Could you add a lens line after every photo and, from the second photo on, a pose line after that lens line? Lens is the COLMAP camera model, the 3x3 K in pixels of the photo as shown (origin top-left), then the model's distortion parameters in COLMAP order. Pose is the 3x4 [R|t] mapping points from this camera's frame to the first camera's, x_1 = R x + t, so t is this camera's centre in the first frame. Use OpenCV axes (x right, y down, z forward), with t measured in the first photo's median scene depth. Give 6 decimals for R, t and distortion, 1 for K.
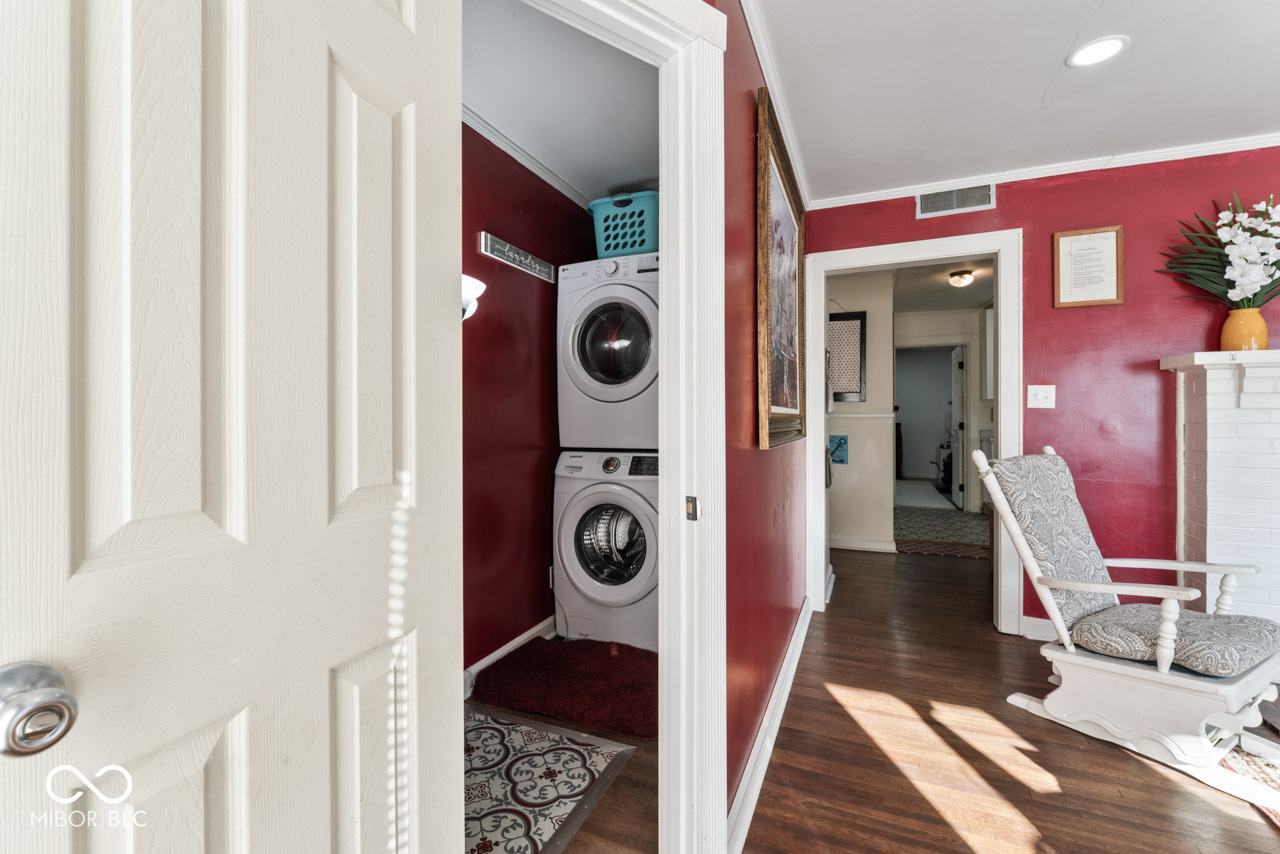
lens RADIAL K [[553.6, 0, 640.0], [0, 553.6, 424.4], [0, 0, 1]] dist [-0.000741, 0.000087]
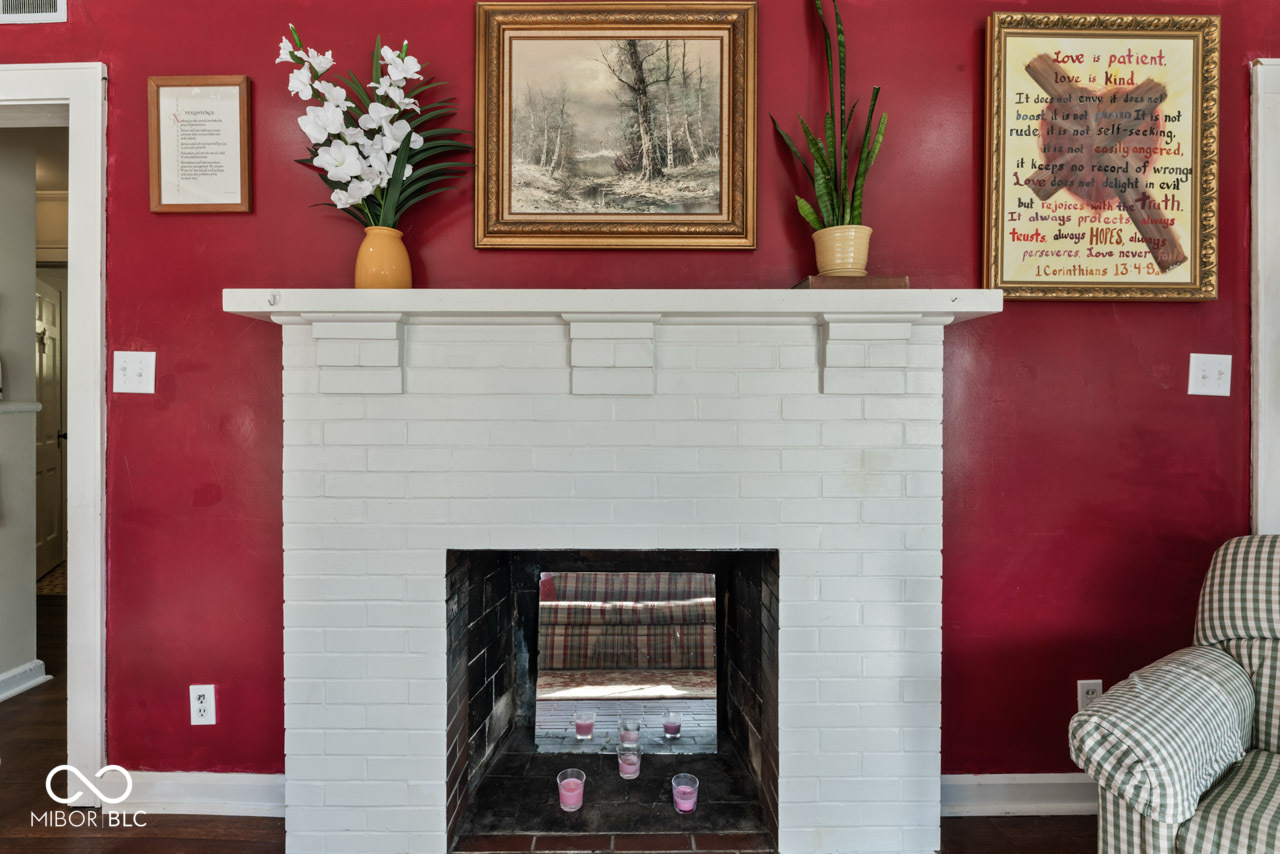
lens RADIAL K [[579.1, 0, 639.2], [0, 579.1, 419.1], [0, 0, 1]] dist [-0.003443, -0.000116]
pose [[0.925081, -0.012703, 0.379558, 0.981433], [0.005698, 0.999792, 0.019574, -0.011631], [-0.379728, -0.015944, 0.924961, 0.272514]]
